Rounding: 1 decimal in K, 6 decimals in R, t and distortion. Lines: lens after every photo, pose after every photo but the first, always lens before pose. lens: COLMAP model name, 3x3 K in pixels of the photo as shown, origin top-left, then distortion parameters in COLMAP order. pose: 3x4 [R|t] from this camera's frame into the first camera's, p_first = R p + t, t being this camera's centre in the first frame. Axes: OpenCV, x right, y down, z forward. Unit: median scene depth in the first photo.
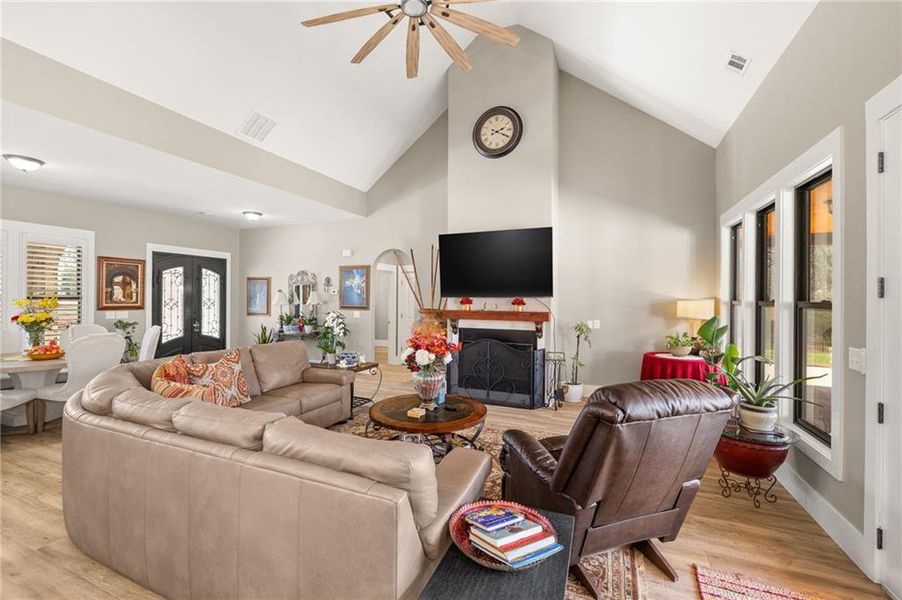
lens RADIAL K [[382.5, 0, 450.5], [0, 382.5, 300.7], [0, 0, 1]] dist [-0.000261, 0.001243]
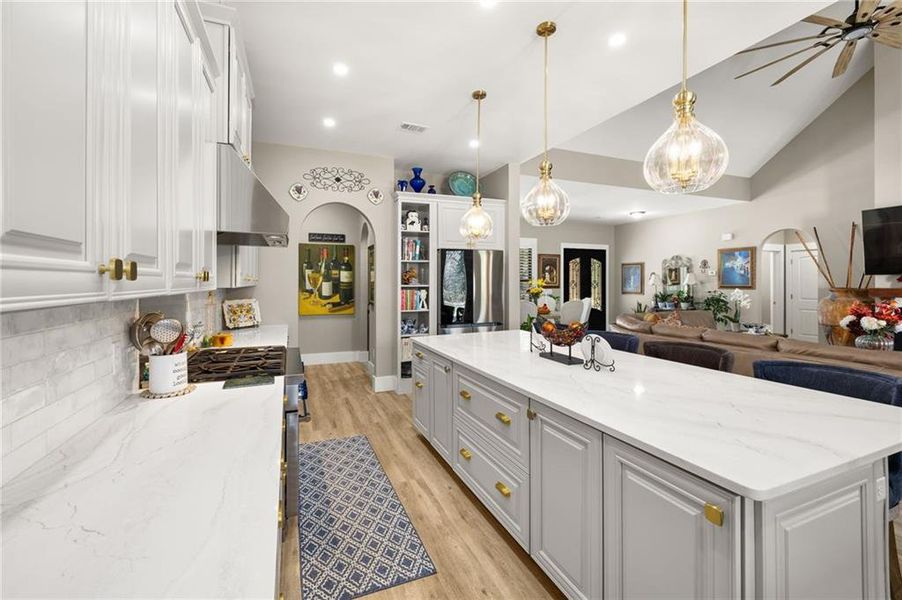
lens RADIAL K [[382.5, 0, 445.9], [0, 382.5, 287.6], [0, 0, 1]] dist [-0.000261, 0.001243]
pose [[0.708293, 0.000976, -0.705918, -0.073719], [0.003565, 0.999981, 0.004959, 0.011585], [0.705909, -0.006029, 0.708276, -0.346838]]
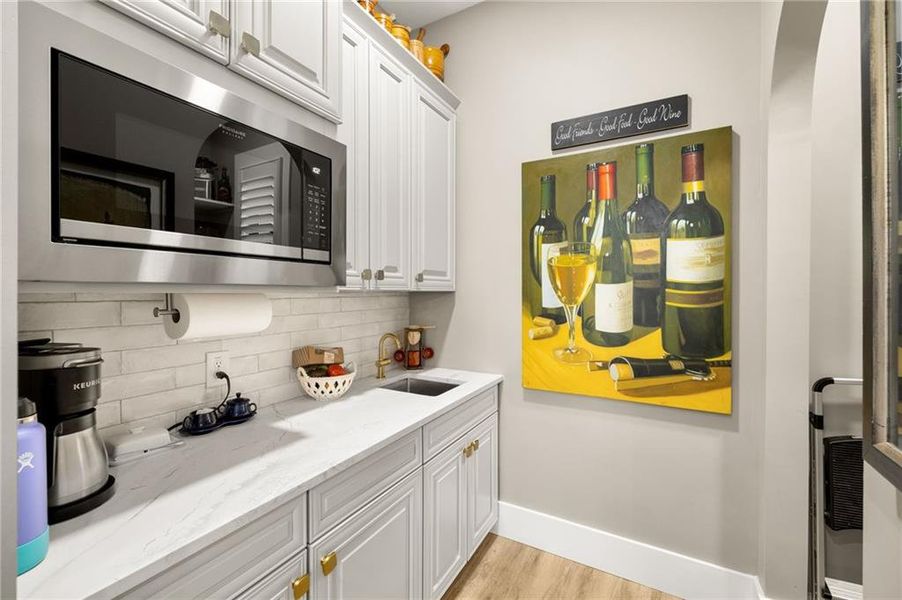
lens RADIAL K [[382.5, 0, 444.2], [0, 382.5, 290.1], [0, 0, 1]] dist [-0.000261, 0.001243]
pose [[-0.129364, -0.005197, -0.991583, -0.657513], [-0.000491, 0.999986, -0.005177, 0.007614], [0.991597, -0.000183, -0.129365, 0.024000]]
